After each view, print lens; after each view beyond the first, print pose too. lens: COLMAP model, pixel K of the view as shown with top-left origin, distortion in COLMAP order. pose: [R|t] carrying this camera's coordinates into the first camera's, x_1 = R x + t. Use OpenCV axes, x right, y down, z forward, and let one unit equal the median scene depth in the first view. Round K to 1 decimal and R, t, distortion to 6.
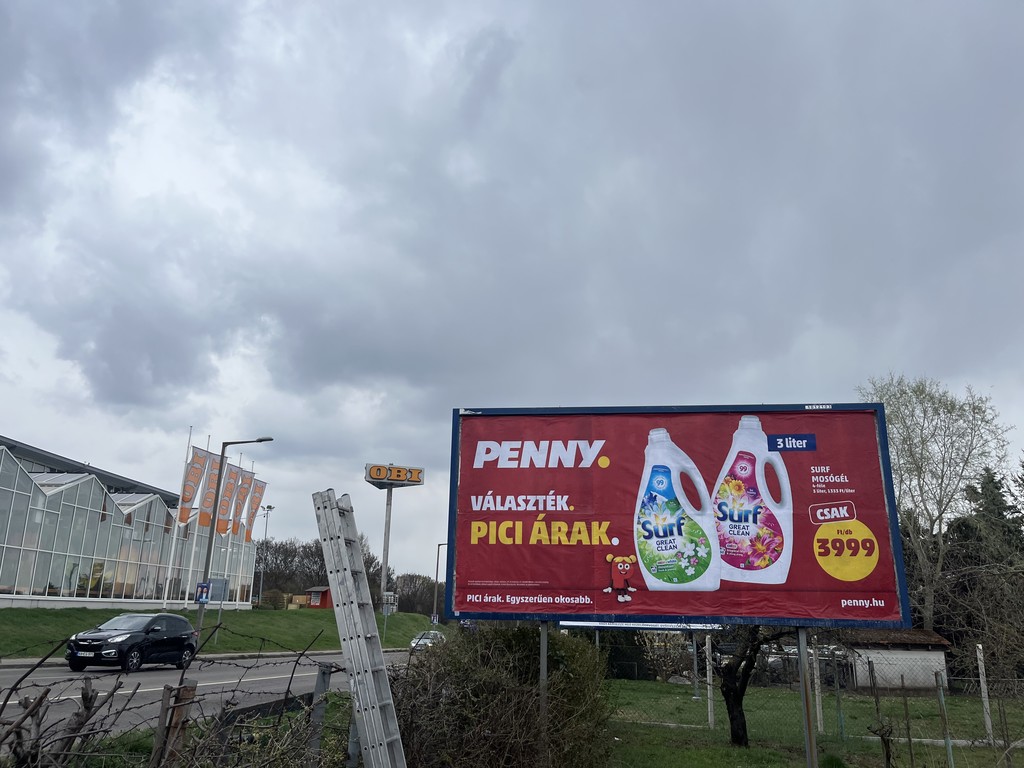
lens RADIAL K [[798.6, 0, 522.0], [0, 798.6, 352.3], [0, 0, 1]] dist [0.029256, -0.060281]
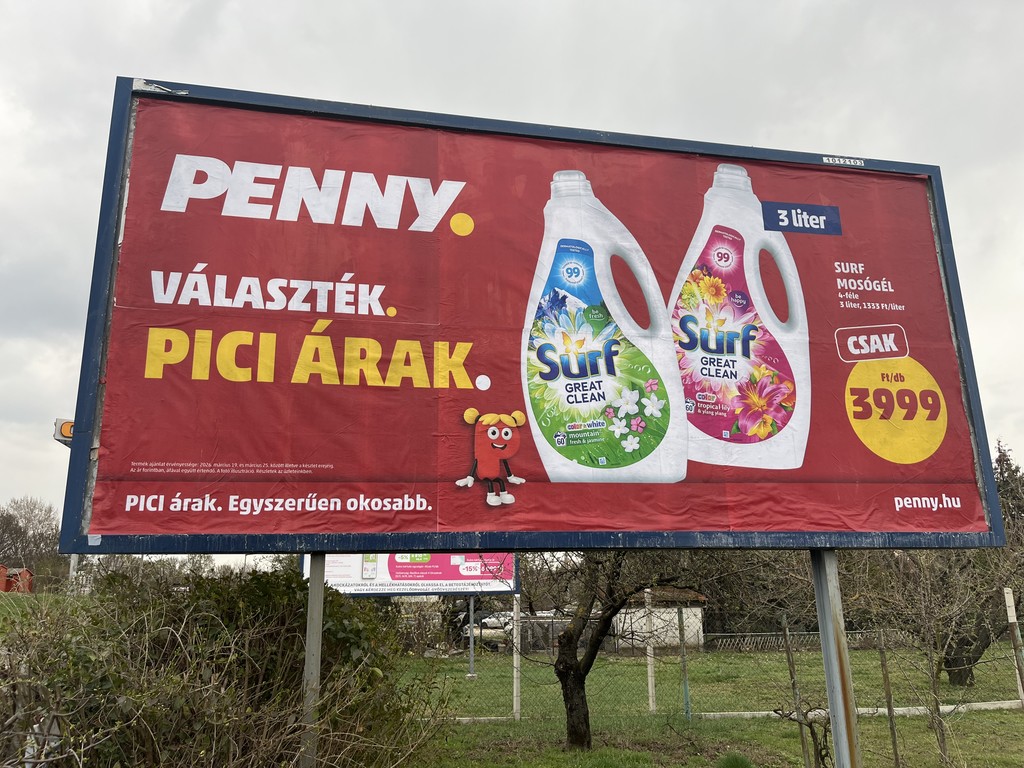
lens RADIAL K [[805.1, 0, 521.8], [0, 805.1, 362.2], [0, 0, 1]] dist [0.060951, -0.090975]
pose [[0.947108, 0.049722, 0.317039, -0.012218], [-0.063963, 0.997350, 0.034664, 0.203299], [-0.314476, -0.053110, 0.947779, 0.535826]]
